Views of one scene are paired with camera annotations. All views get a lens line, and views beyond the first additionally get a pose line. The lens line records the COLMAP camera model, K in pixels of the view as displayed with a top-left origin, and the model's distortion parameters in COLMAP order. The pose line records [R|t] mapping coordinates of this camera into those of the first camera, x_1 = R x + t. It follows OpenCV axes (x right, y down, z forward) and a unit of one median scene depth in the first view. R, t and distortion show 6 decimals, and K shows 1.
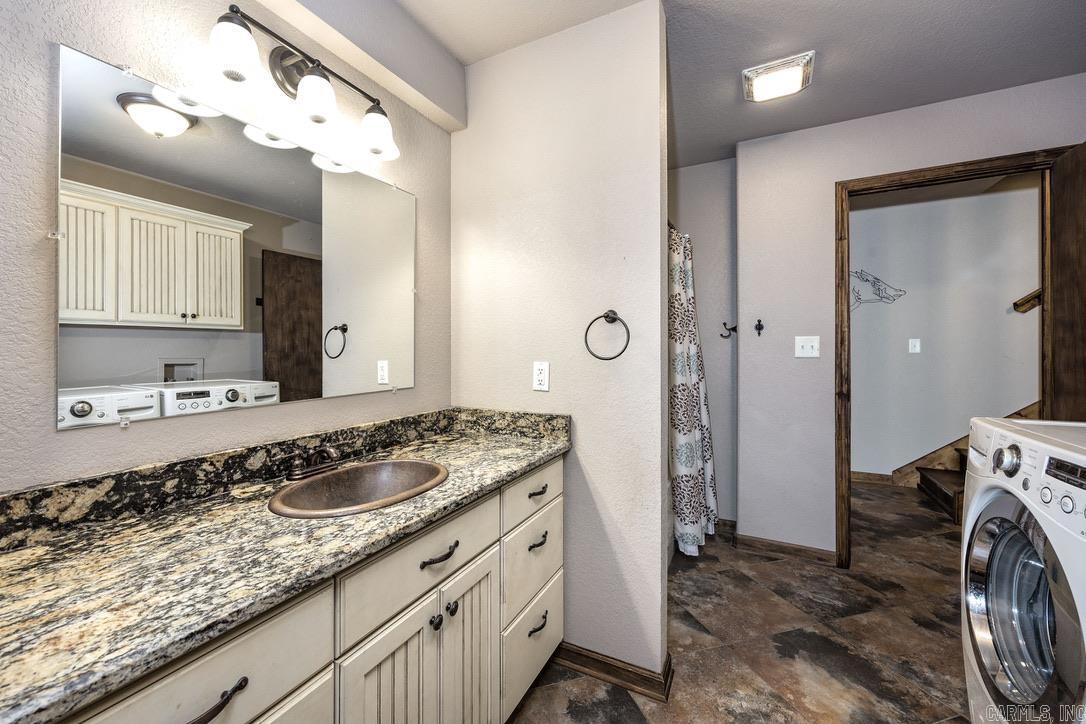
lens RADIAL K [[430.4, 0, 537.9], [0, 430.4, 346.9], [0, 0, 1]] dist [-0.001109, -0.000076]
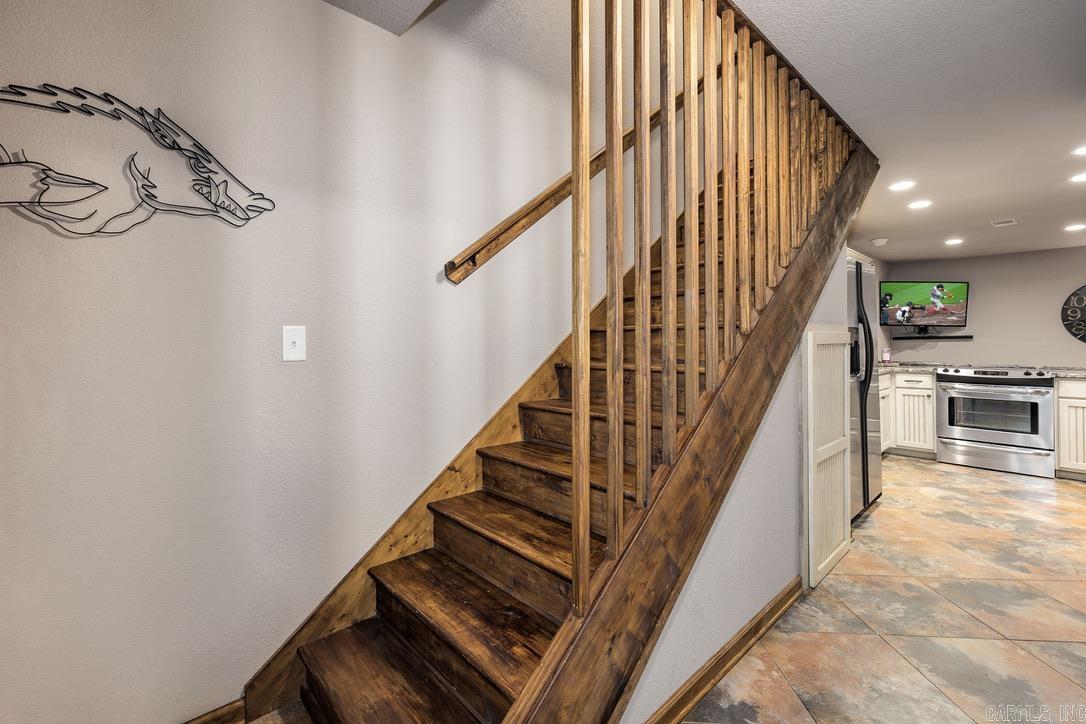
lens RADIAL K [[458.5, 0, 519.5], [0, 458.5, 339.7], [0, 0, 1]] dist [-0.000338, 0.000270]
pose [[0.359900, 0.002783, 0.932987, 0.569437], [0.000544, 0.999995, -0.003193, -0.003837], [-0.932991, 0.001657, 0.359897, 0.668786]]
